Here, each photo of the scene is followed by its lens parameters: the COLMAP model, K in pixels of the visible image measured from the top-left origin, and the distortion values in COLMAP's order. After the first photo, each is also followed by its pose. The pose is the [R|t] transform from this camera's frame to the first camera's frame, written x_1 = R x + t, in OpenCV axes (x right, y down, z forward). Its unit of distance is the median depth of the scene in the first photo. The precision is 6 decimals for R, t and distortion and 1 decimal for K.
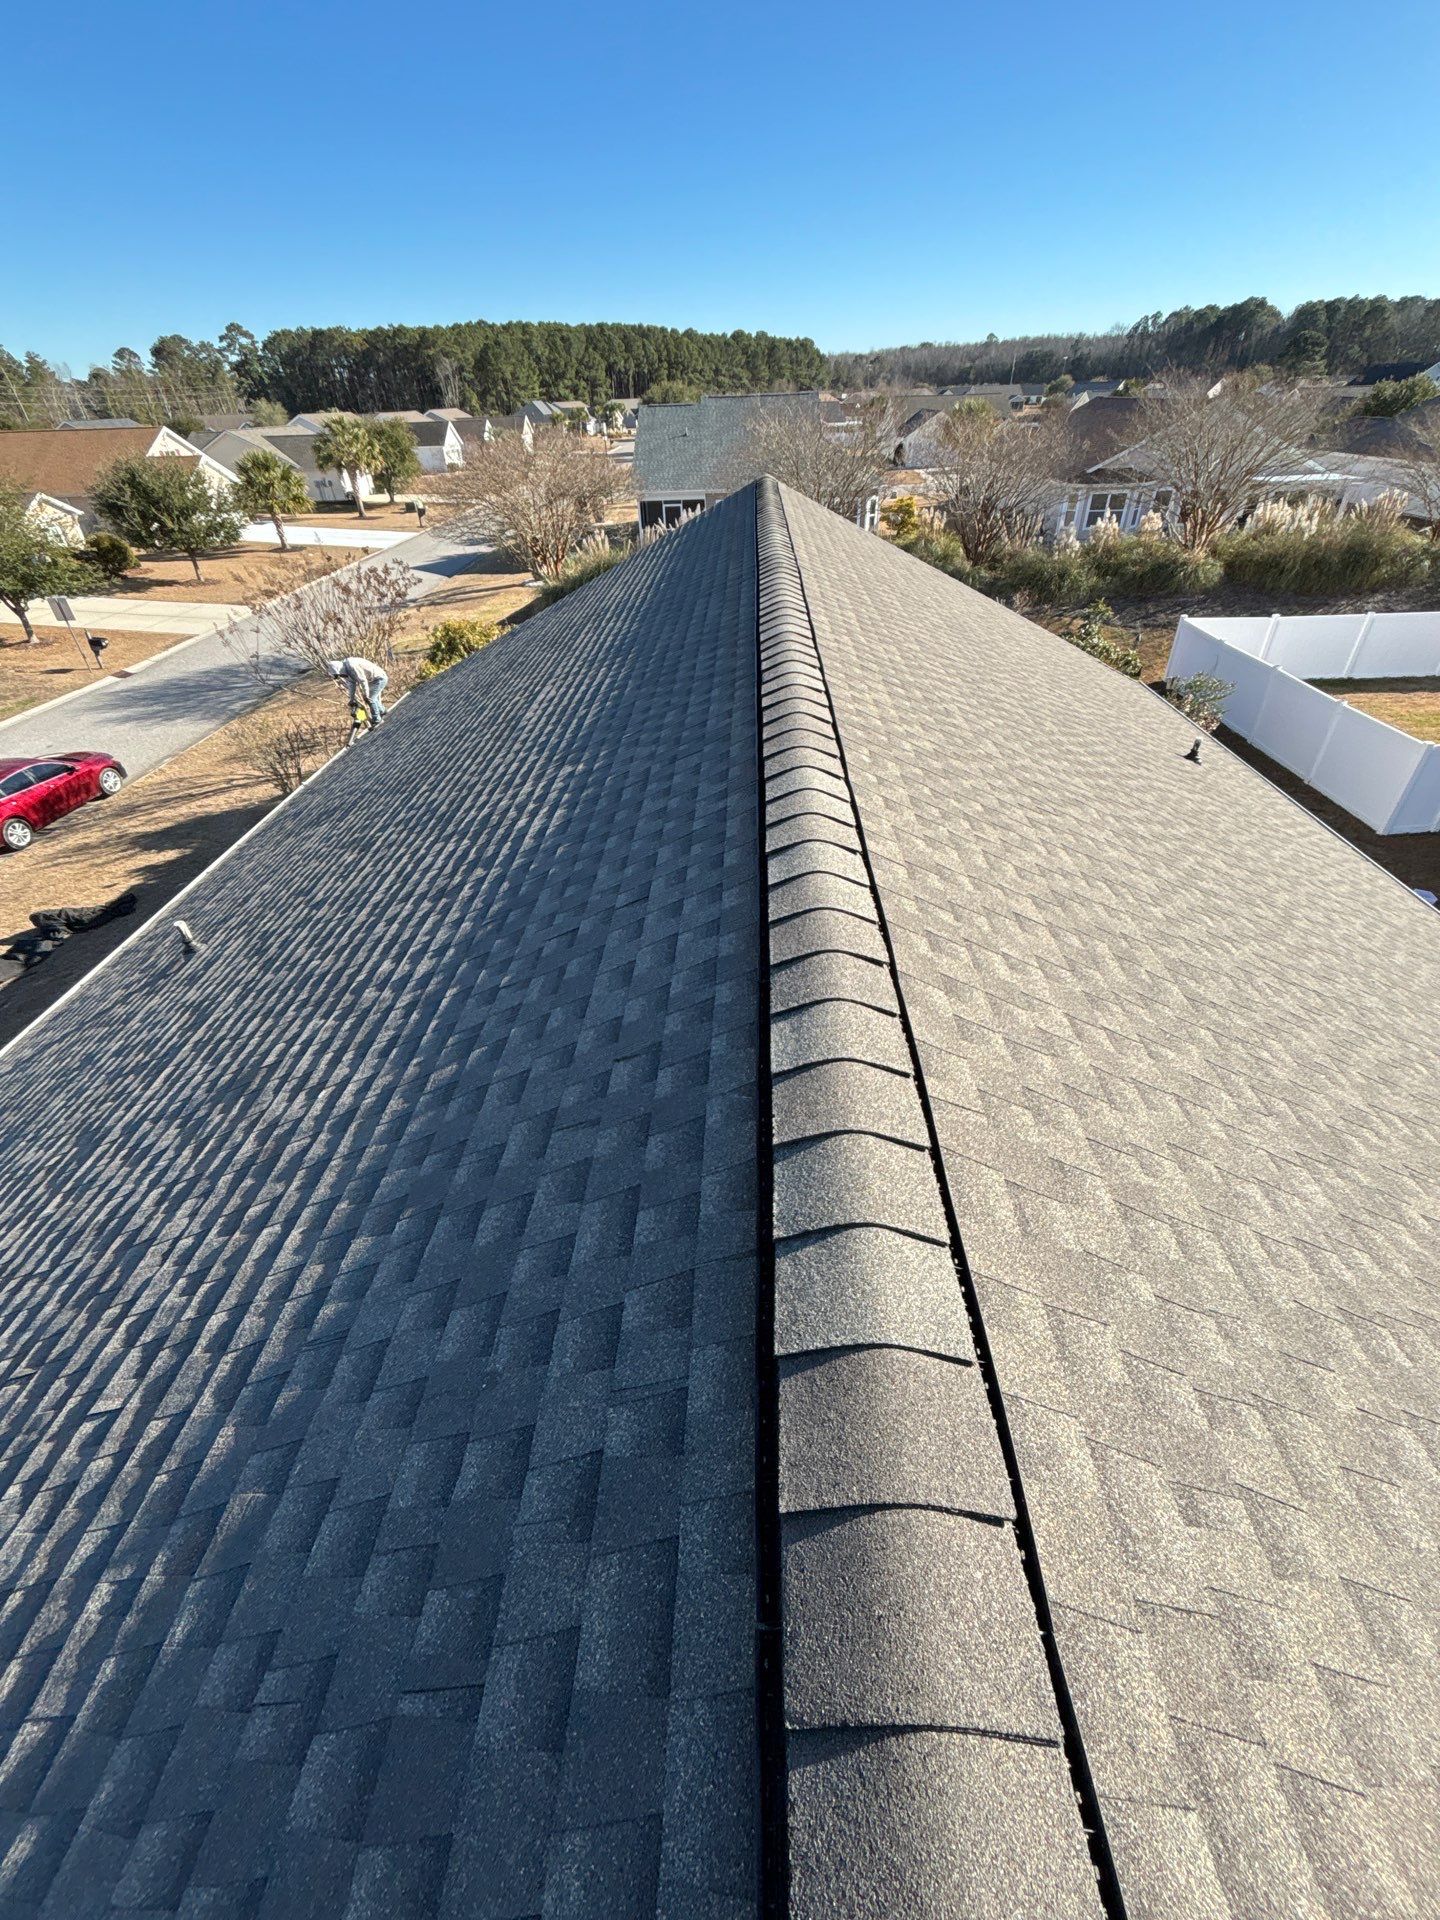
lens RADIAL K [[799.2, 0, 724.8], [0, 799.2, 950.2], [0, 0, 1]] dist [-0.002590, 0.006882]
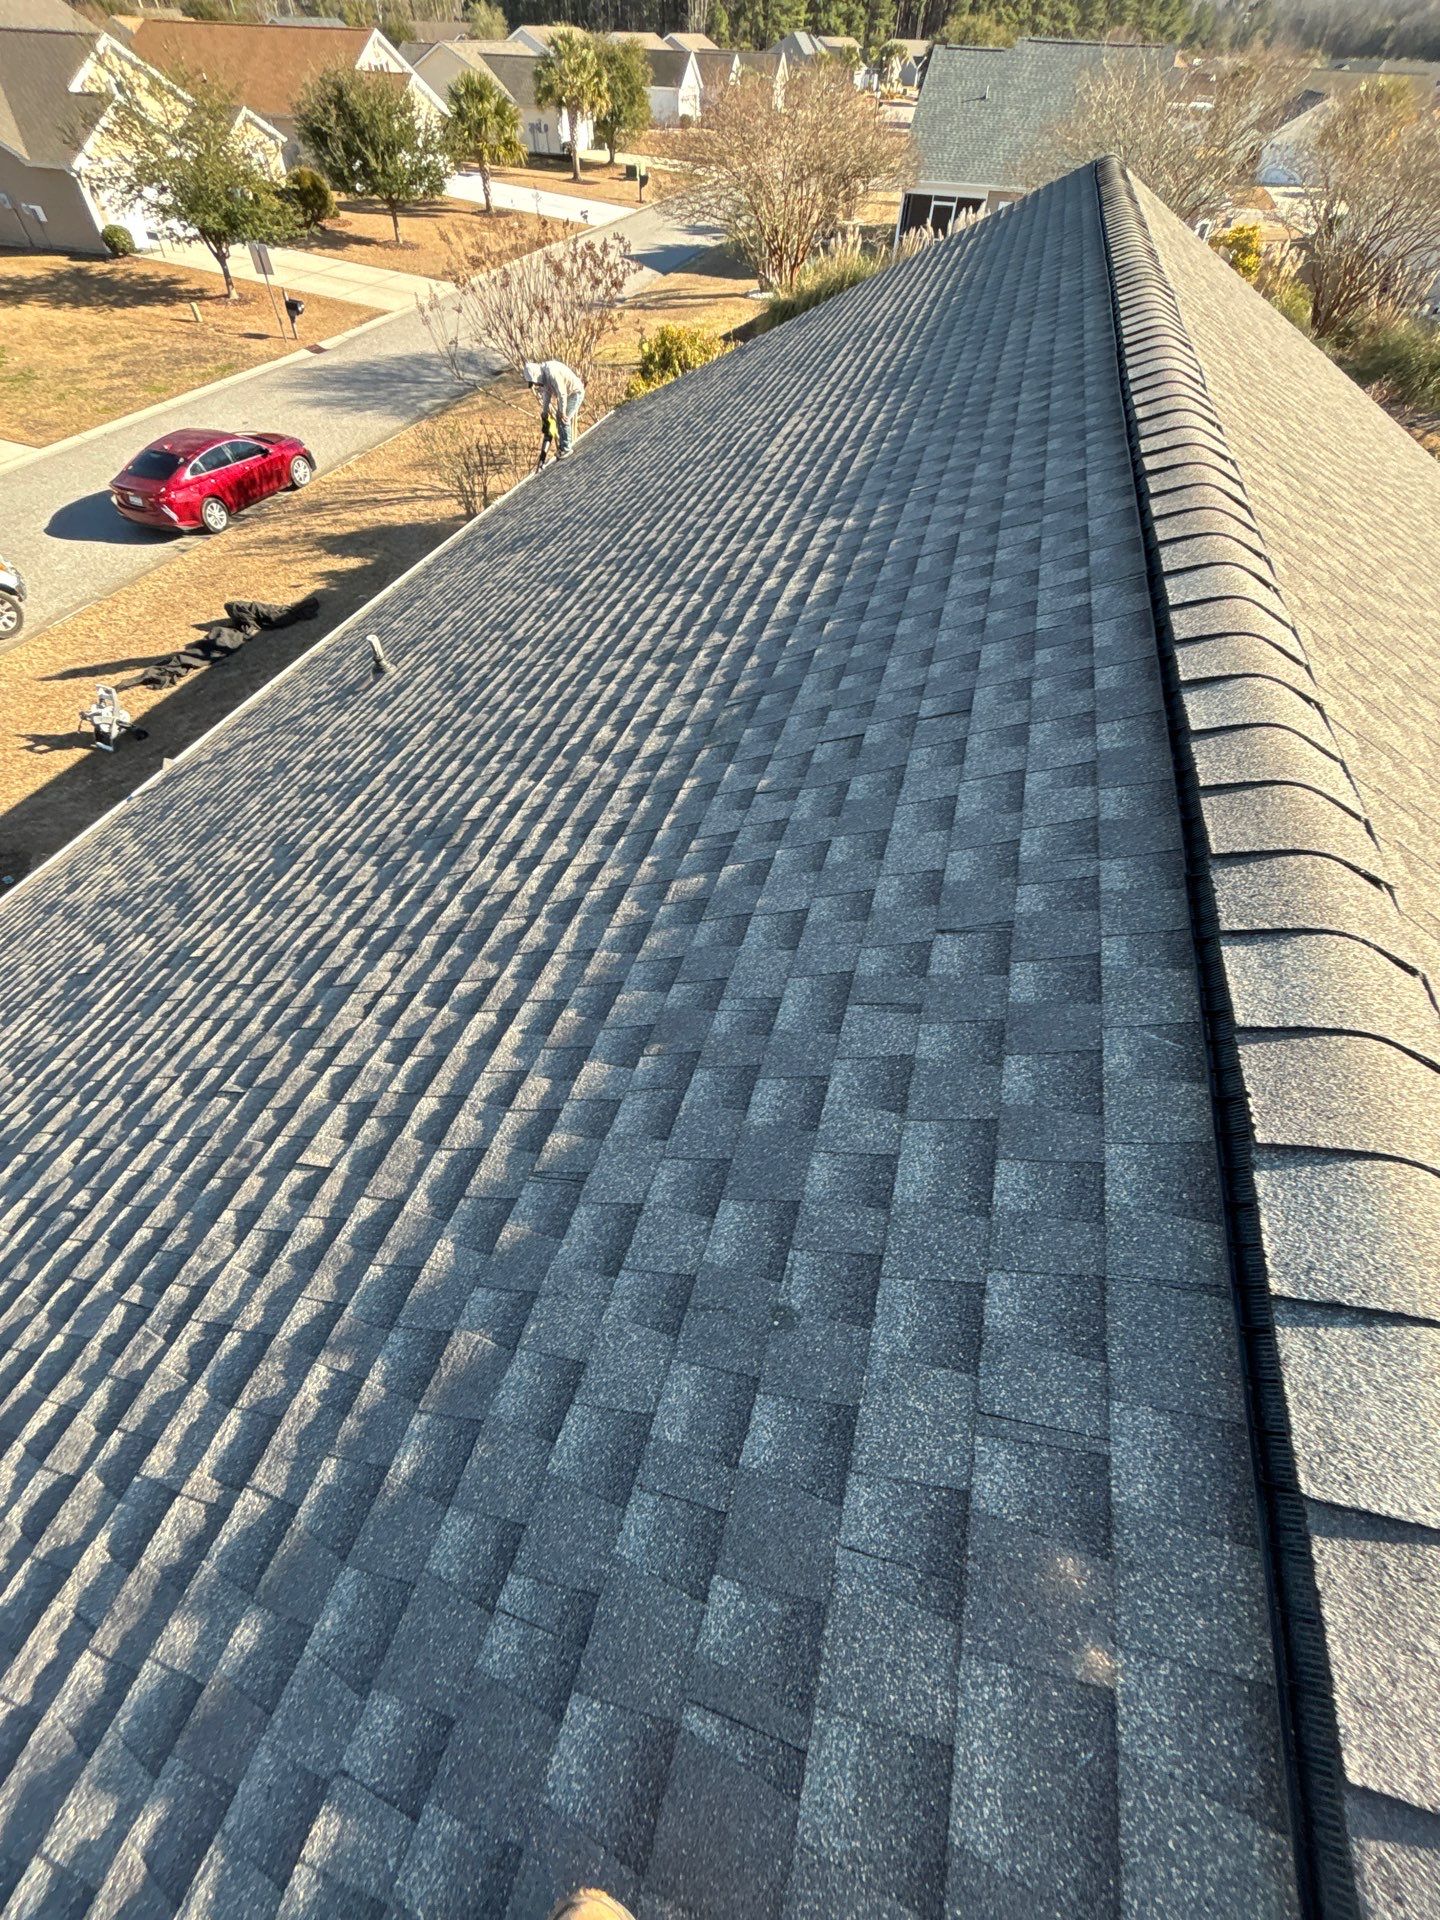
lens RADIAL K [[800.7, 0, 728.0], [0, 800.7, 961.5], [0, 0, 1]] dist [0.000280, 0.000187]
pose [[0.967736, 0.224080, -0.115223, -0.095148], [-0.188293, 0.947005, 0.260246, 0.003110], [0.167432, -0.230154, 0.958643, 0.089771]]
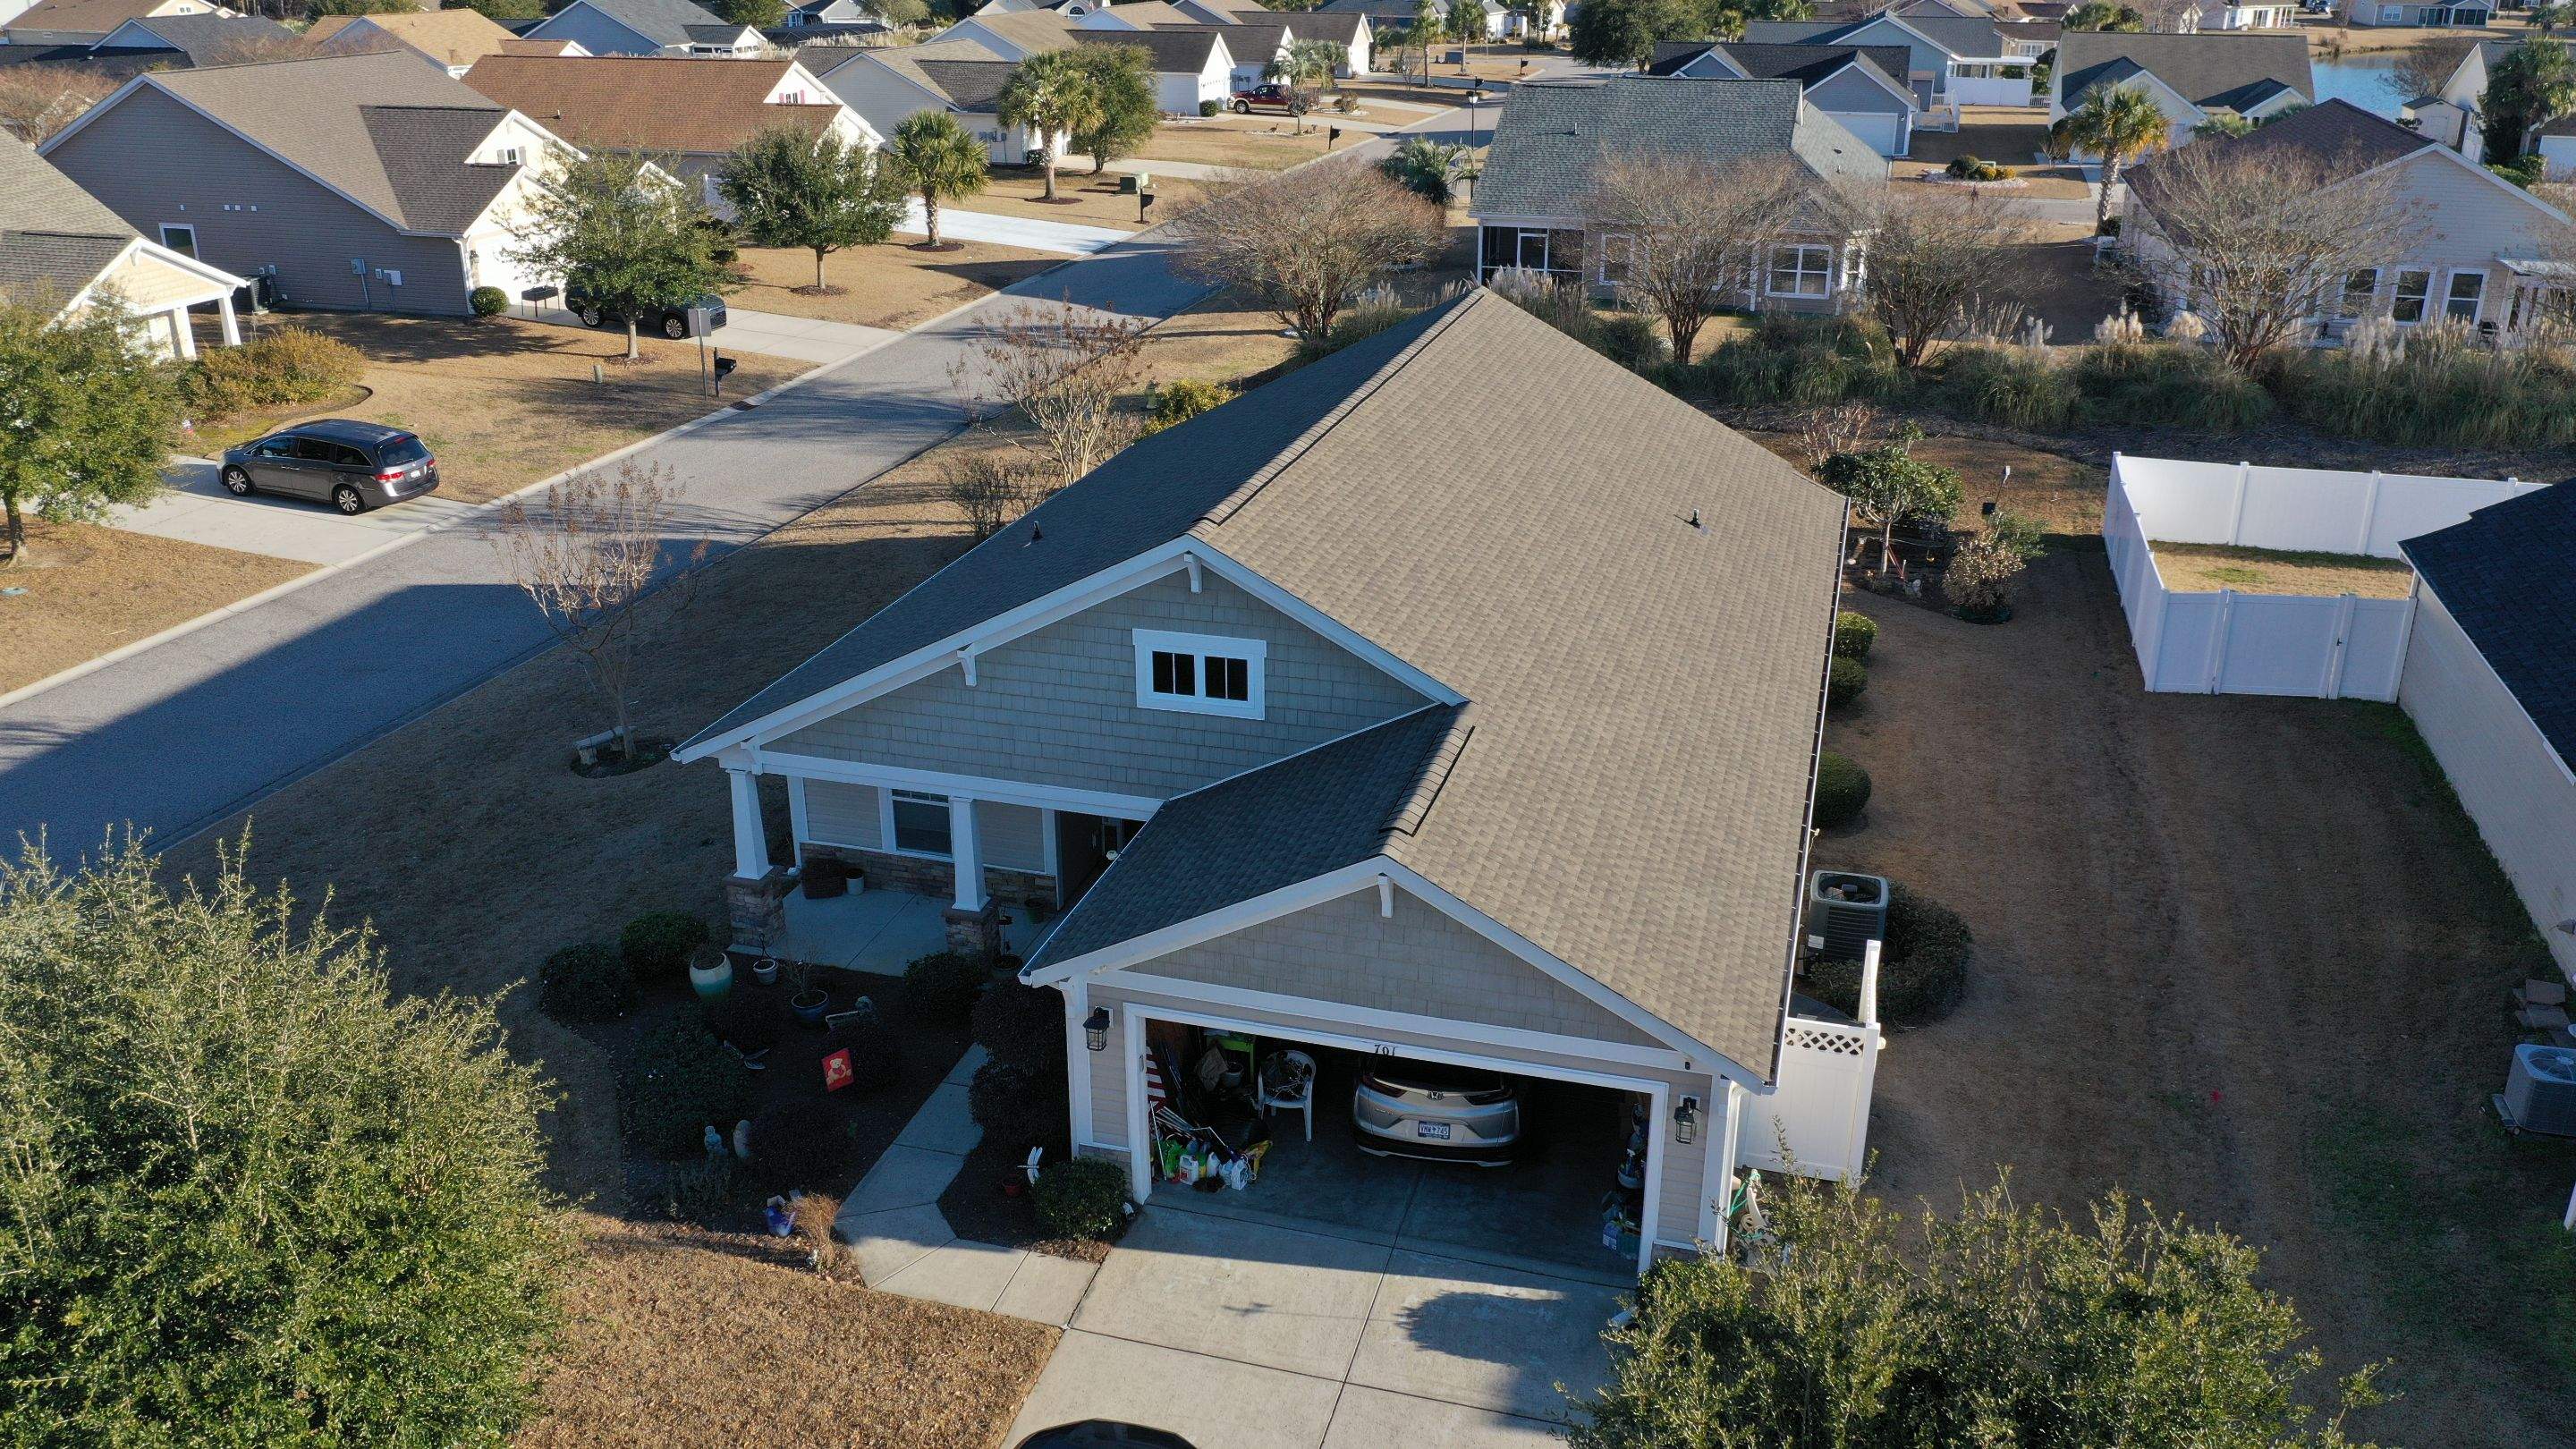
lens RADIAL K [[2052.4, 0, 1288.0], [0, 2052.4, 724.5], [0, 0, 1]] dist [0.002813, 0.001163]
pose [[0.968386, 0.120337, -0.218510, 1.191375], [-0.167641, 0.962602, -0.212826, 1.571546], [0.184728, 0.242729, 0.952344, -3.915173]]
